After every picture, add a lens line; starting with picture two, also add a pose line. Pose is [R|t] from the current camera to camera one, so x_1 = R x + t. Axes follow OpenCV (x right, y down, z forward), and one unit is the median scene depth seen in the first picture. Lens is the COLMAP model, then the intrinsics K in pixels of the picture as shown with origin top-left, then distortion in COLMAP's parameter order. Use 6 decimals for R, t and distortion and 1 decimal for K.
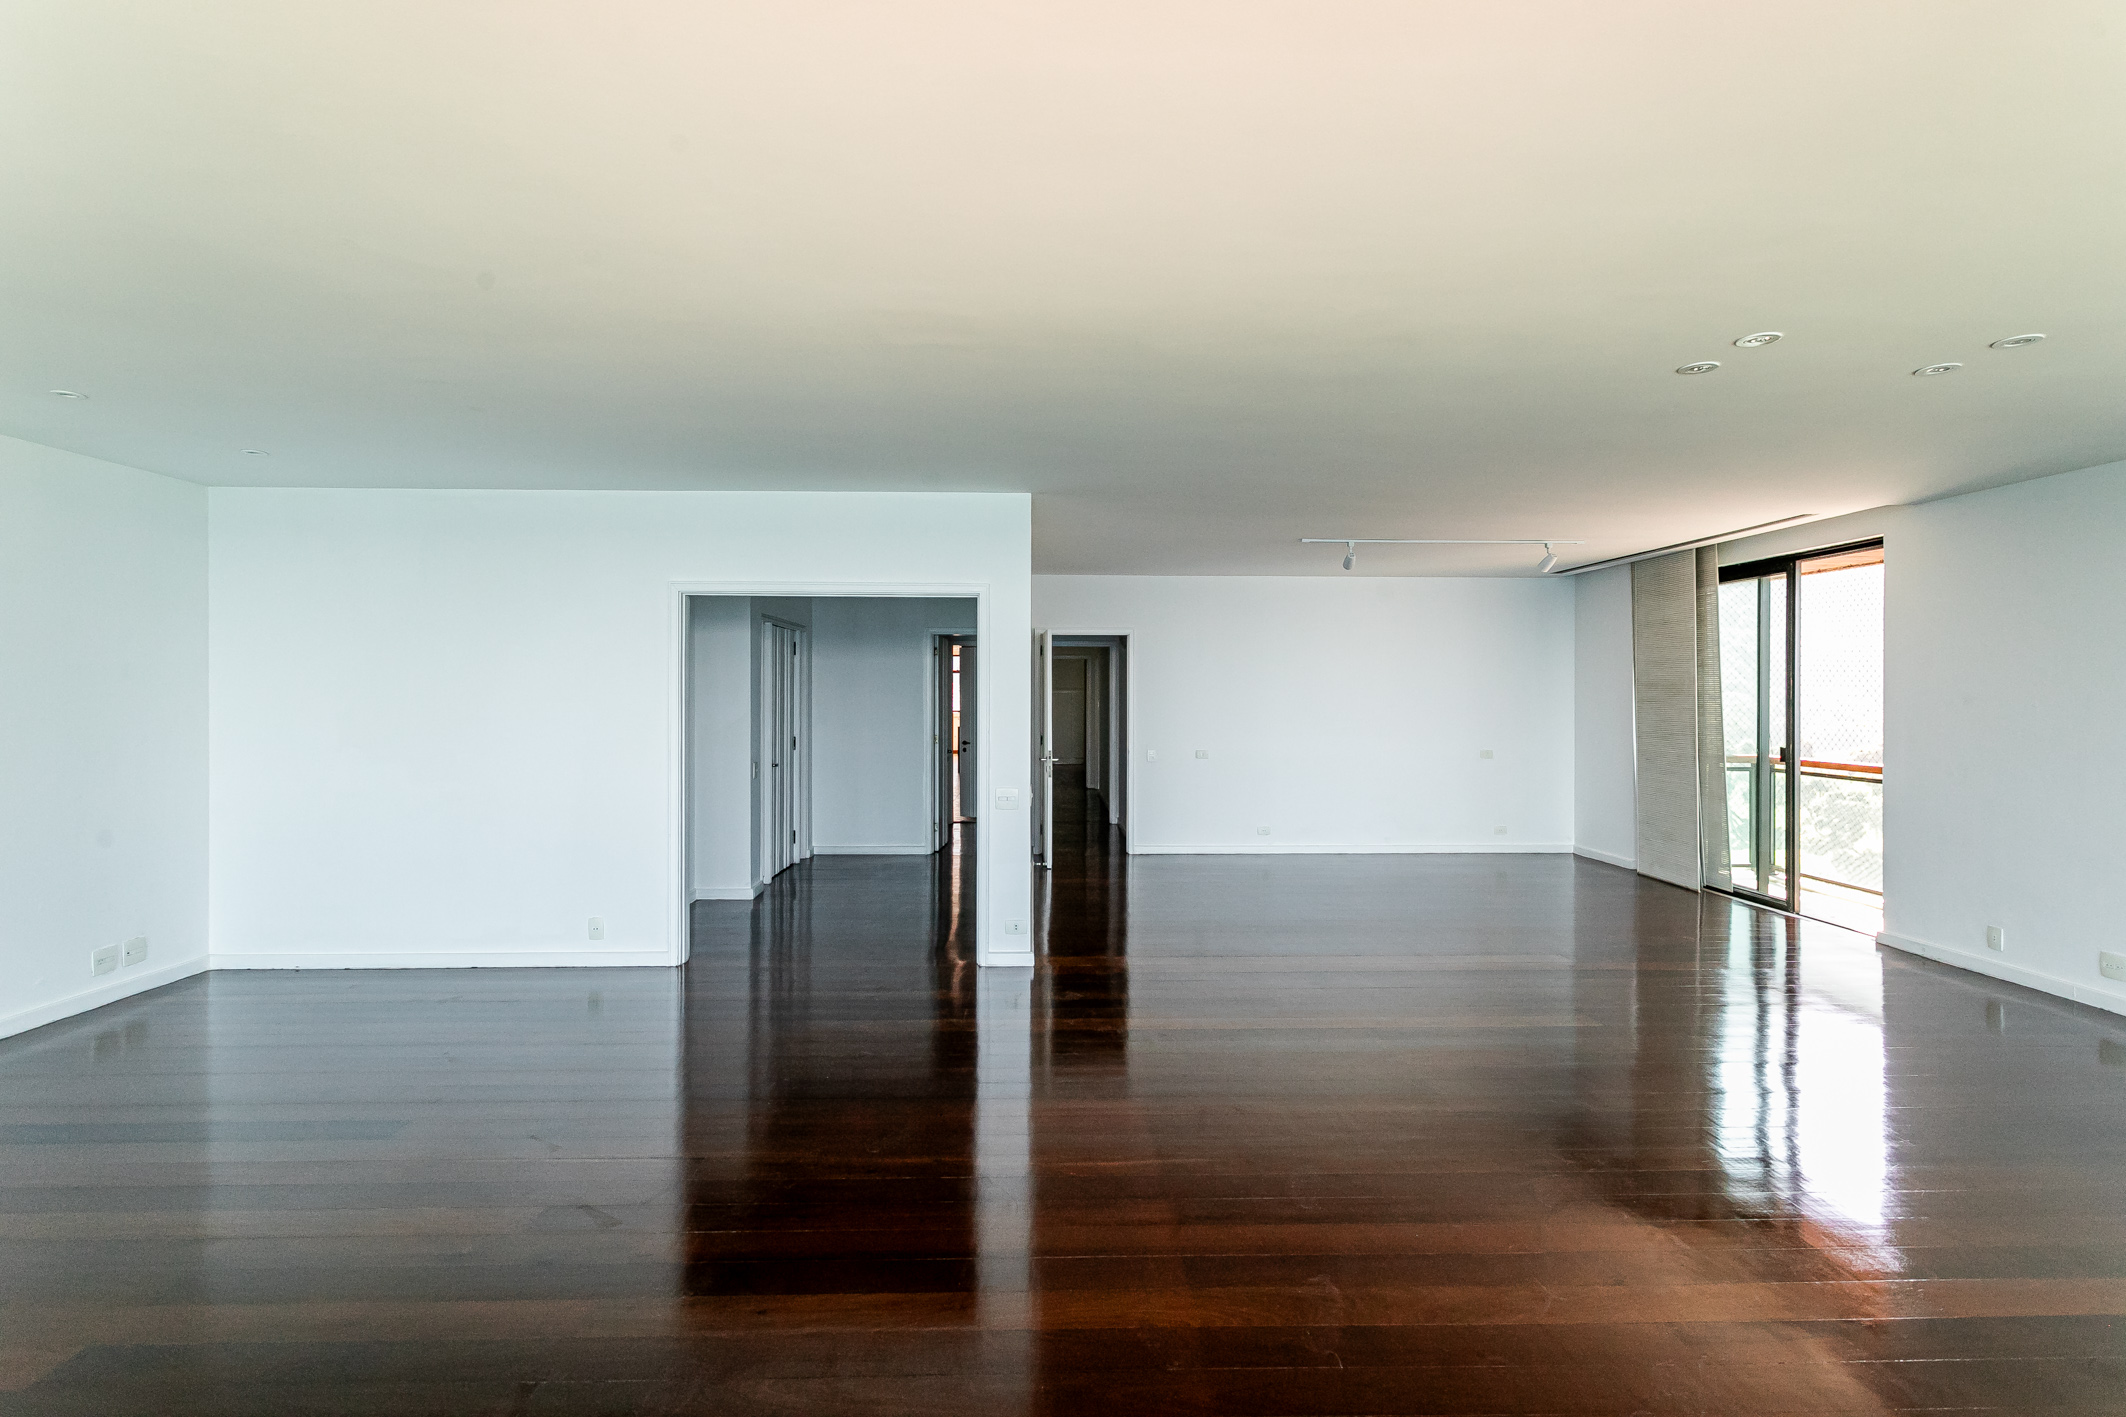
lens RADIAL K [[1018.6, 0, 1061.4], [0, 1018.6, 705.7], [0, 0, 1]] dist [0.010723, -0.000906]
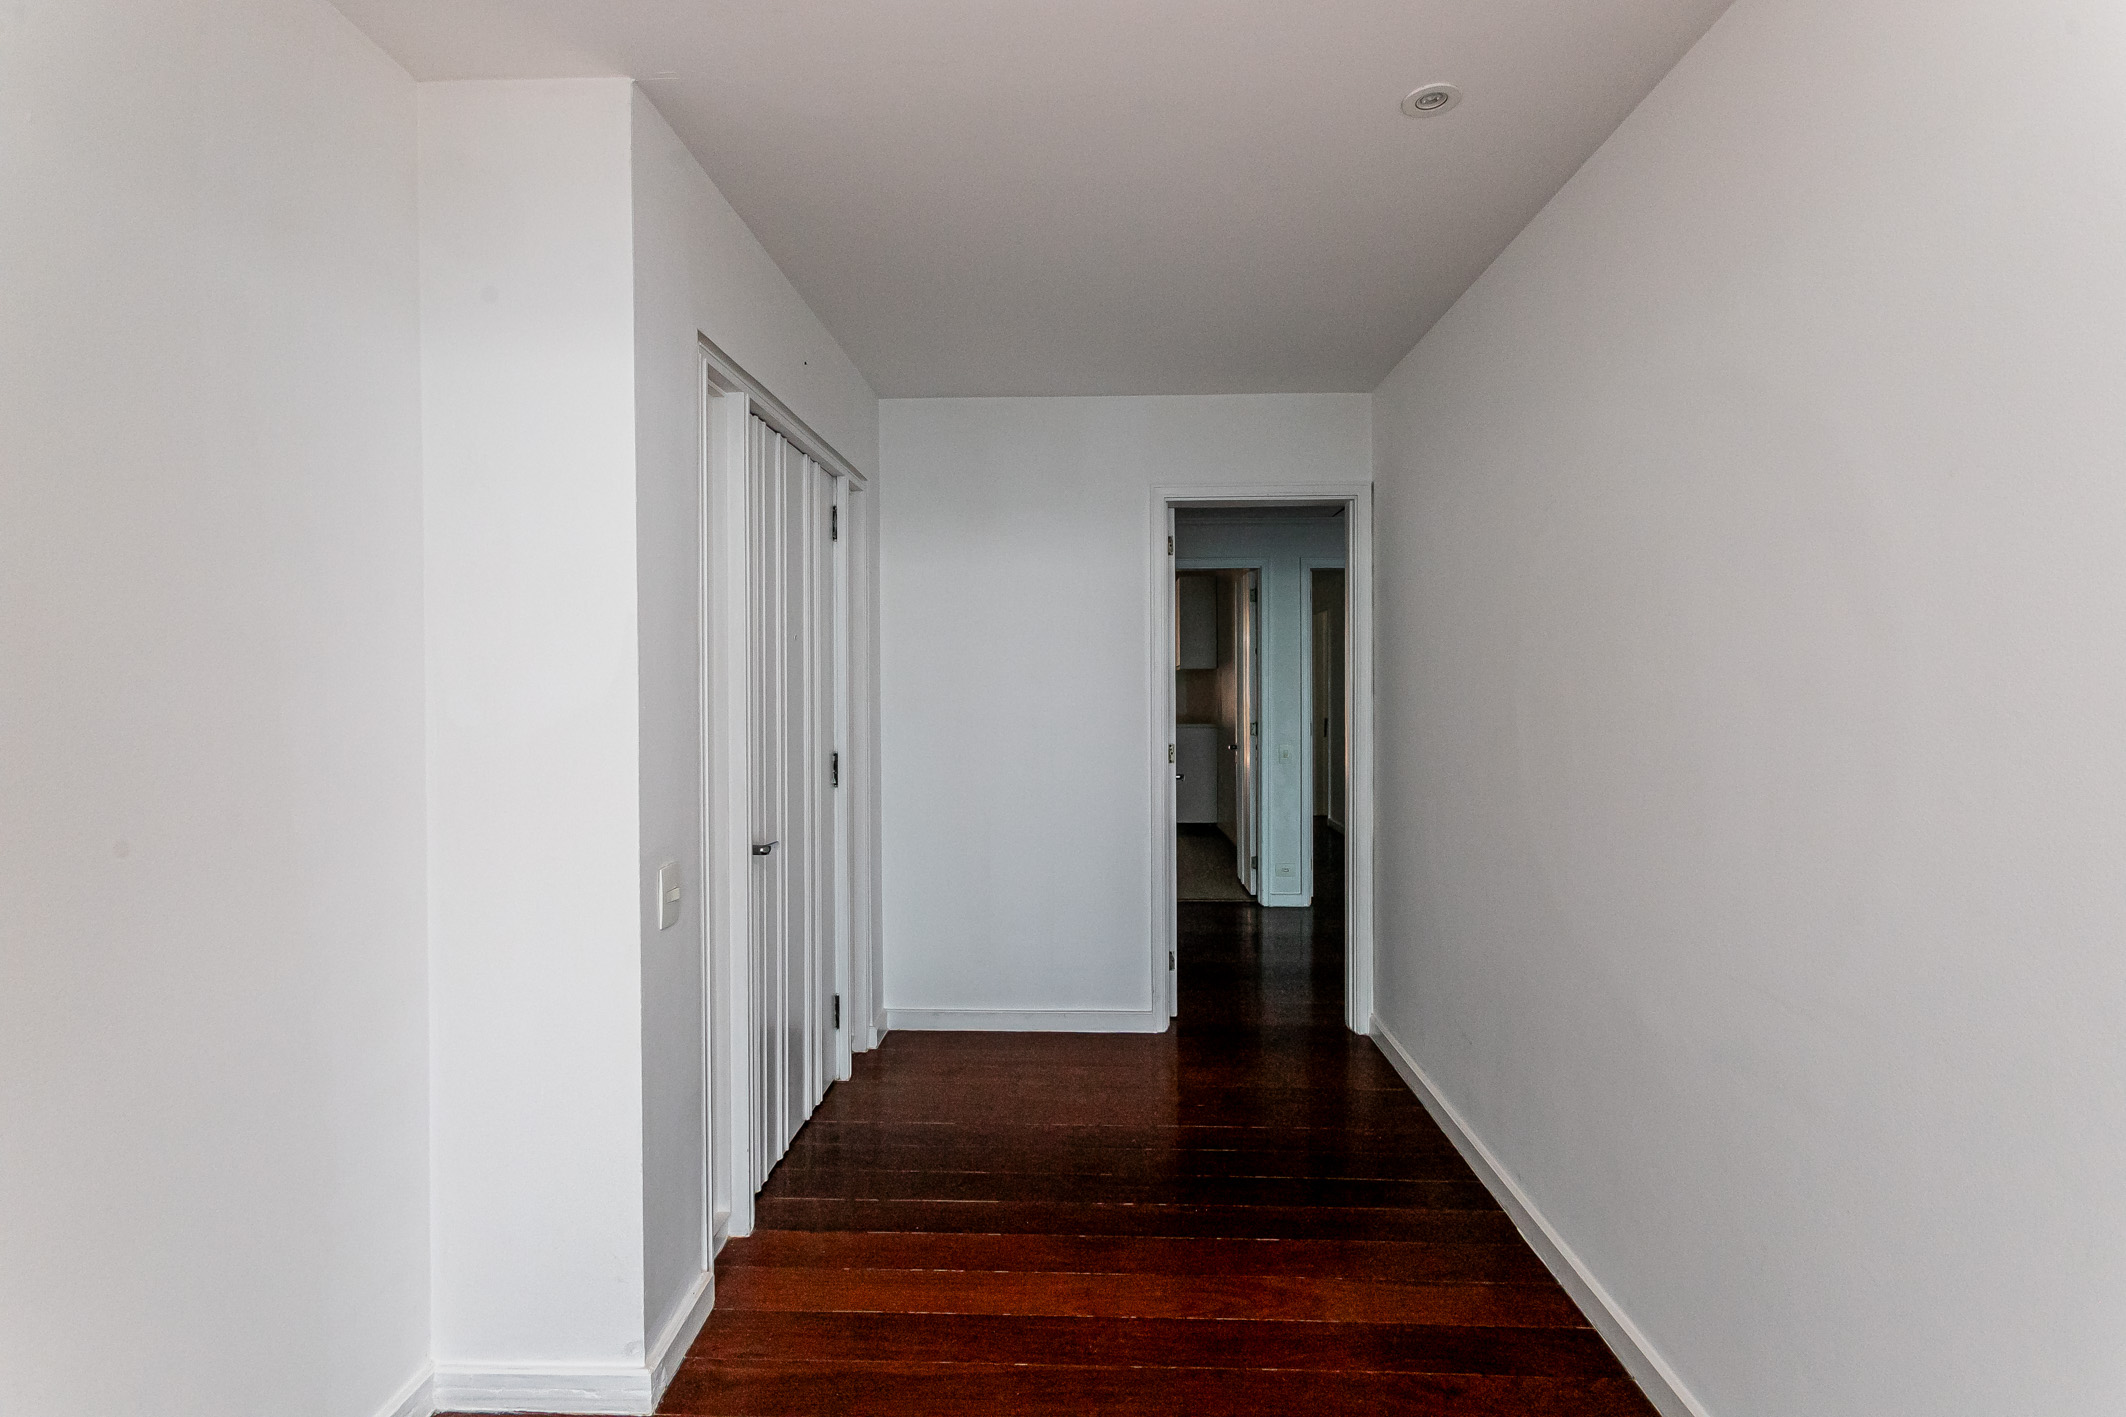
lens RADIAL K [[1018.6, 0, 1060.0], [0, 1018.6, 699.4], [0, 0, 1]] dist [0.010723, -0.000906]
pose [[0.997362, -0.006027, -0.072340, -0.156993], [0.006349, 0.999971, 0.004222, 0.009531], [0.072313, -0.004671, 0.997371, 0.654408]]
